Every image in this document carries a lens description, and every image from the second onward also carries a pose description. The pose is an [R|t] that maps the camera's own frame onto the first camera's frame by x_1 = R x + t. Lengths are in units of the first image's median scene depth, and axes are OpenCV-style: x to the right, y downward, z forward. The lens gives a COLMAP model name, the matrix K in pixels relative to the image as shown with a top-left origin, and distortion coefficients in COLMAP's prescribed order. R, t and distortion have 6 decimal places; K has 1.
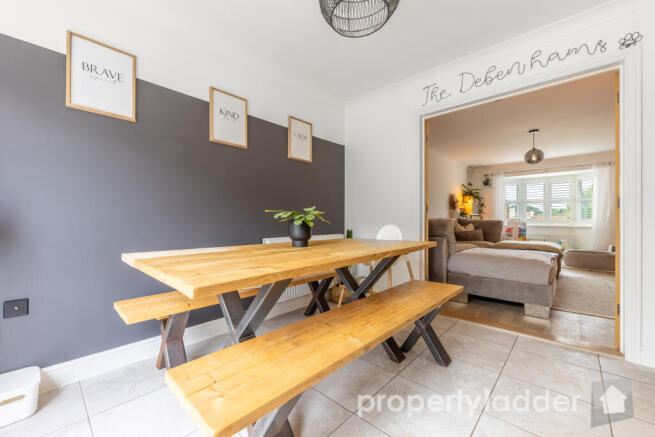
lens RADIAL K [[254.8, 0, 325.3], [0, 254.8, 218.4], [0, 0, 1]] dist [0.001255, -0.000721]
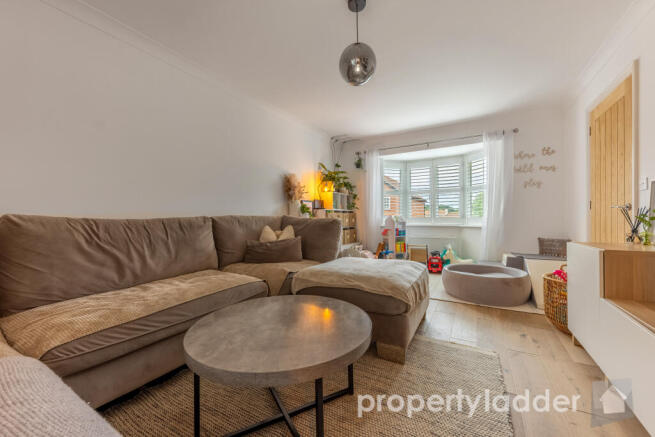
lens RADIAL K [[254.8, 0, 327.7], [0, 254.8, 218.6], [0, 0, 1]] dist [0.001255, -0.000721]
pose [[0.970316, -0.010158, 0.241626, 0.416680], [0.008516, 0.999933, 0.007841, 0.002037], [-0.241690, -0.005551, 0.970338, 0.381110]]
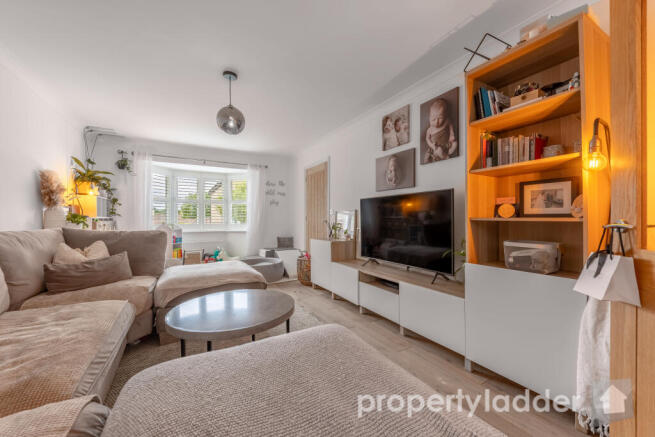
lens RADIAL K [[254.8, 0, 325.9], [0, 254.8, 219.7], [0, 0, 1]] dist [0.001255, -0.000721]
pose [[0.289547, -0.010391, 0.957107, 0.208456], [-0.000671, 0.999939, 0.011059, -0.017489], [-0.957164, -0.003845, 0.289522, 0.394248]]
